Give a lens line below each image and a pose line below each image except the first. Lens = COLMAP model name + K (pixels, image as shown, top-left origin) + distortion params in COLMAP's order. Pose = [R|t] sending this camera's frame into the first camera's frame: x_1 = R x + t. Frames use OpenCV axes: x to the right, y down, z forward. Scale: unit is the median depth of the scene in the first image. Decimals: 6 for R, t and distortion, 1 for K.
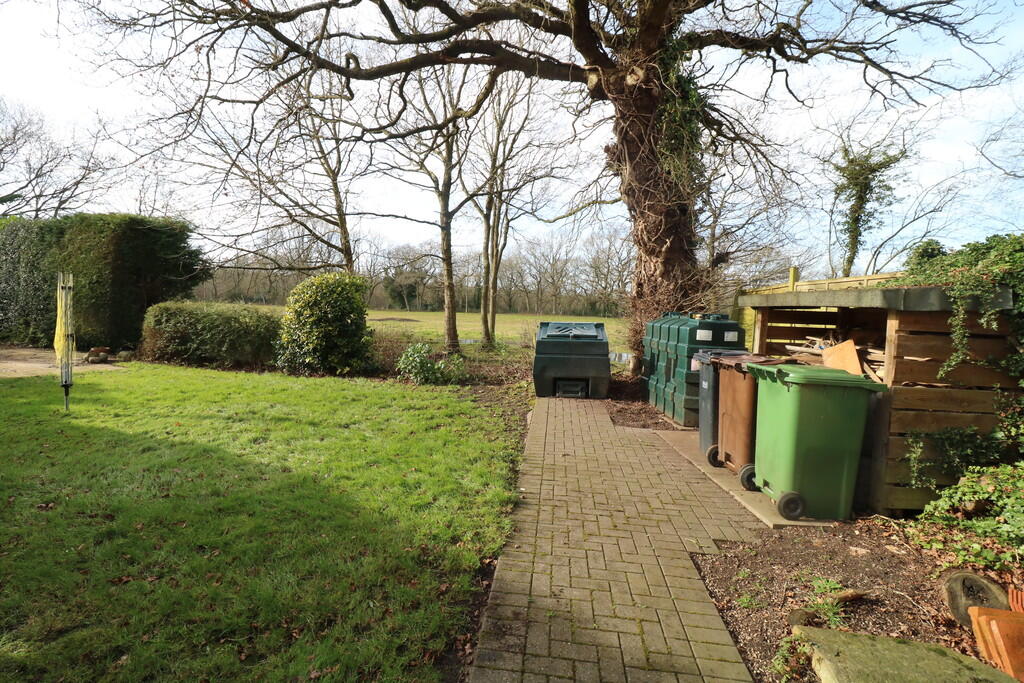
lens RADIAL K [[470.1, 0, 510.0], [0, 470.1, 341.9], [0, 0, 1]] dist [-0.020656, -0.001512]
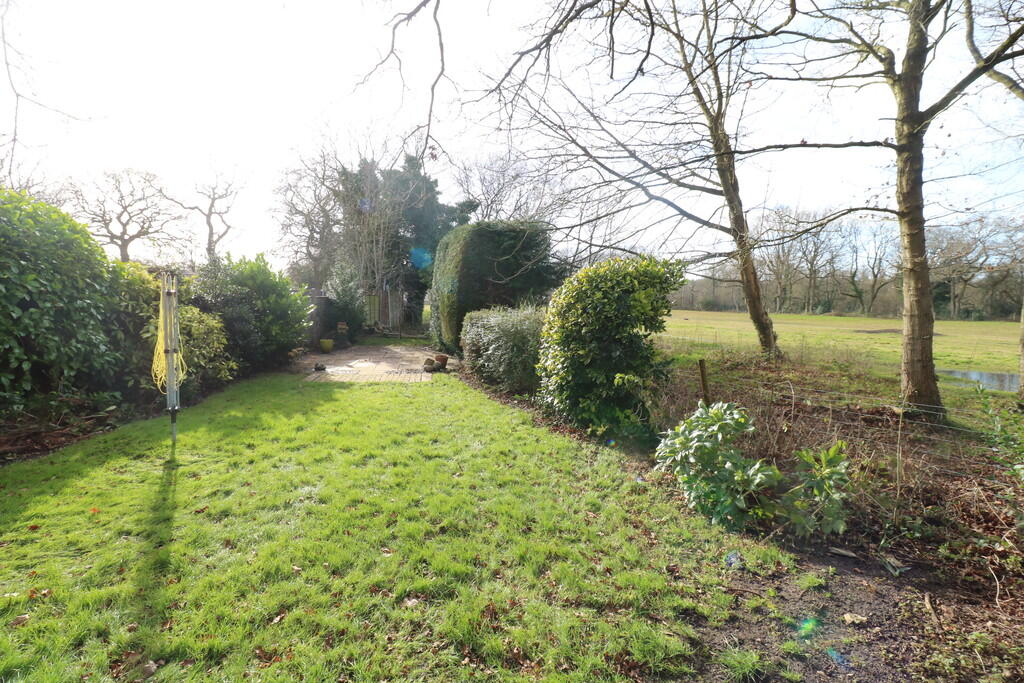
lens RADIAL K [[470.1, 0, 508.7], [0, 470.1, 337.3], [0, 0, 1]] dist [-0.020656, -0.001512]
pose [[0.559558, 0.033505, -0.828114, 0.028340], [-0.055276, 0.998466, 0.003047, -0.030272], [0.826946, 0.044070, 0.560551, 0.413047]]
